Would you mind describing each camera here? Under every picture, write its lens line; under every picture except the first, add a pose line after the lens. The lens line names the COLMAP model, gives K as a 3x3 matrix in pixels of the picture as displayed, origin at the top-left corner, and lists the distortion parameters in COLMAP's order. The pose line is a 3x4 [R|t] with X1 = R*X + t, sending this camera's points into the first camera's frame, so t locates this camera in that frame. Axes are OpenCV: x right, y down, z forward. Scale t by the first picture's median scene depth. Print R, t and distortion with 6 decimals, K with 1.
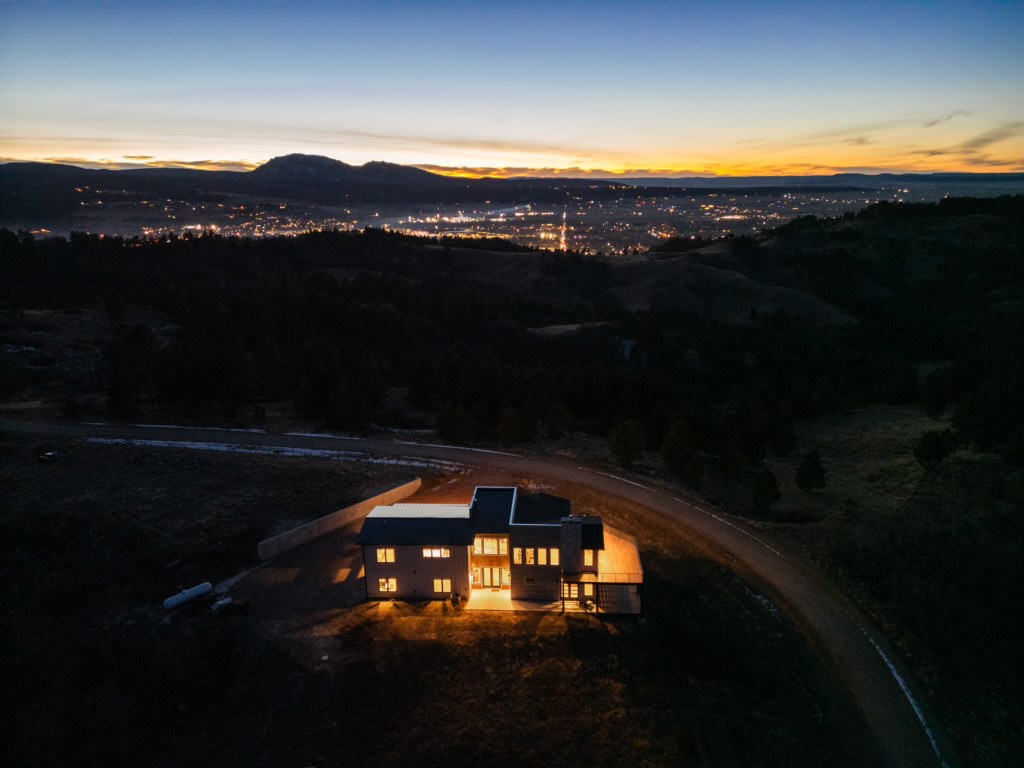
lens RADIAL K [[704.2, 0, 505.0], [0, 704.2, 385.4], [0, 0, 1]] dist [0.077647, -0.068530]
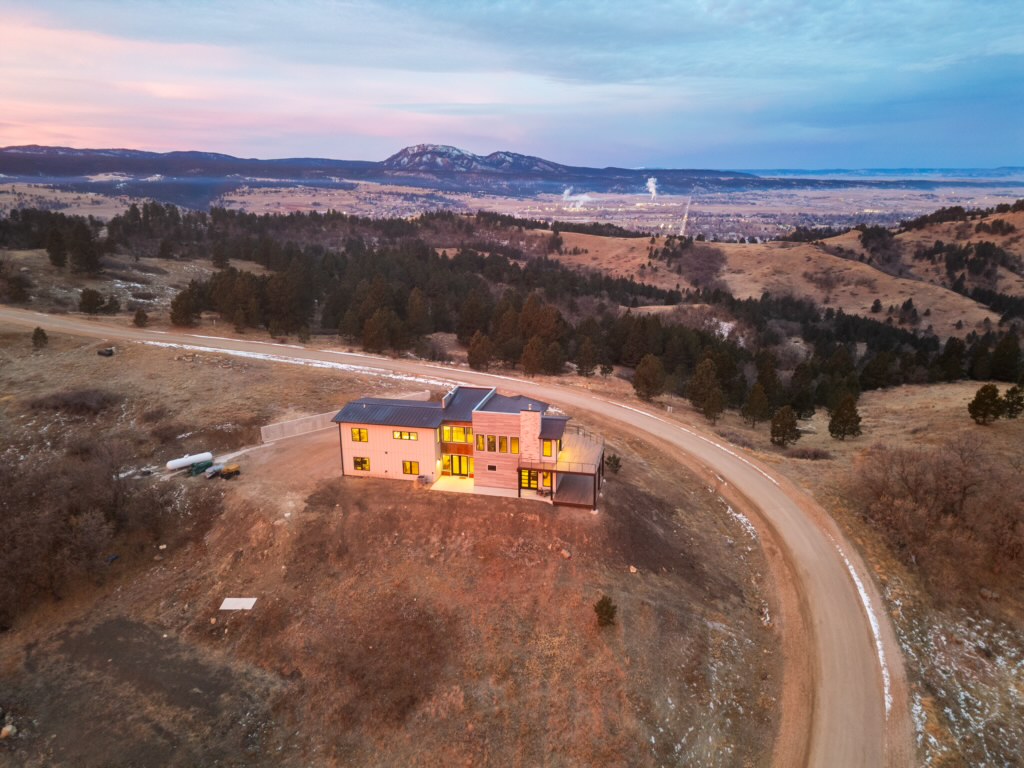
lens RADIAL K [[704.2, 0, 509.1], [0, 704.2, 377.5], [0, 0, 1]] dist [0.077647, -0.068530]
pose [[0.986861, 0.054638, -0.152055, 0.141664], [-0.054491, 0.998501, 0.005136, 0.093405], [0.152107, 0.003217, 0.988359, -0.006123]]
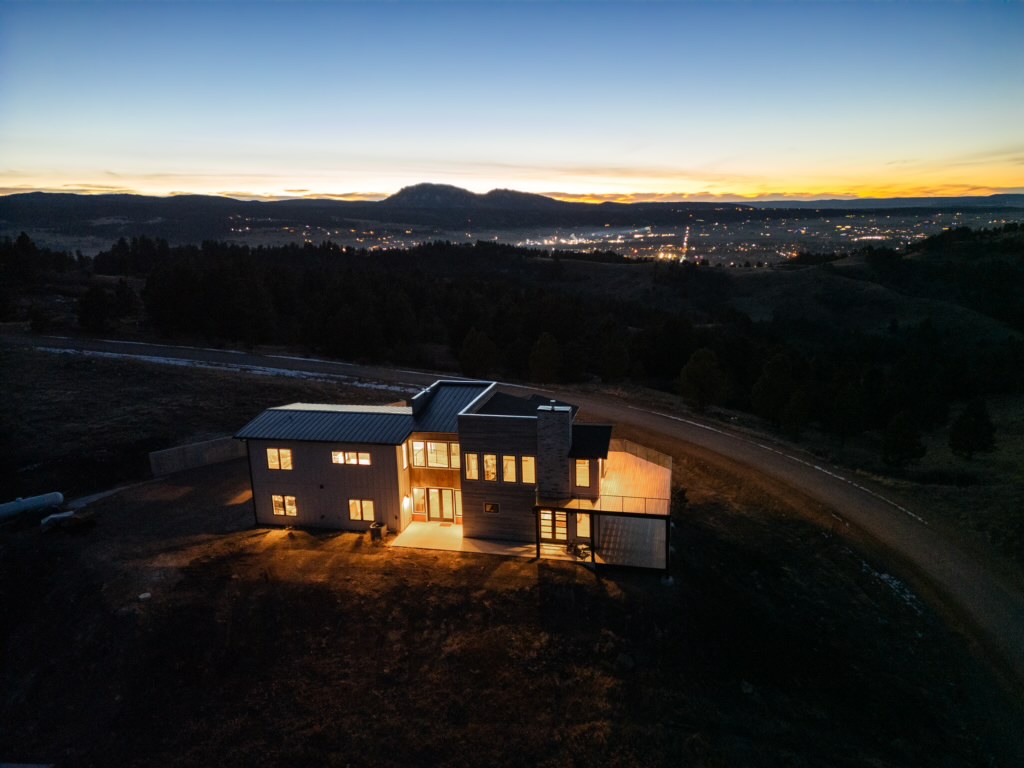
lens RADIAL K [[704.2, 0, 508.0], [0, 704.2, 384.6], [0, 0, 1]] dist [0.077647, -0.068530]
pose [[0.987039, 0.028850, -0.157865, 0.098938], [-0.034511, 0.998852, -0.033235, 0.126363], [0.156725, 0.038252, 0.986901, 0.256453]]
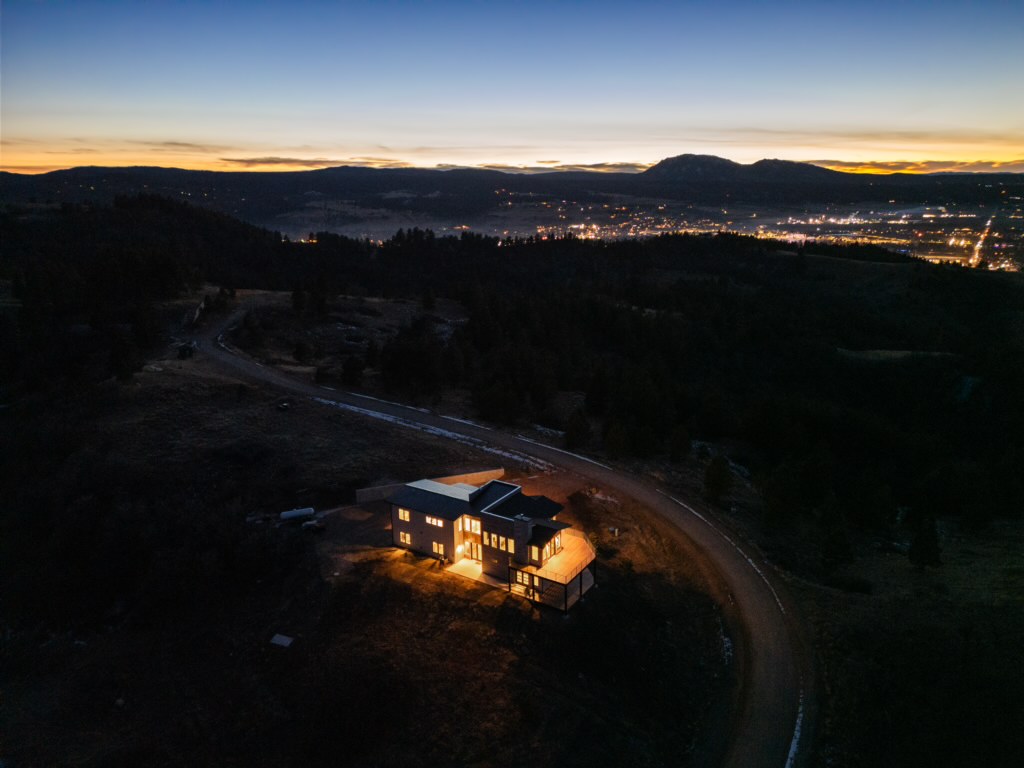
lens RADIAL K [[704.2, 0, 512.3], [0, 704.2, 384.7], [0, 0, 1]] dist [0.077647, -0.068530]
pose [[0.875535, 0.130213, -0.465278, 0.400441], [-0.130193, 0.990961, 0.032342, -0.046870], [0.465284, 0.032259, 0.884574, -0.051716]]
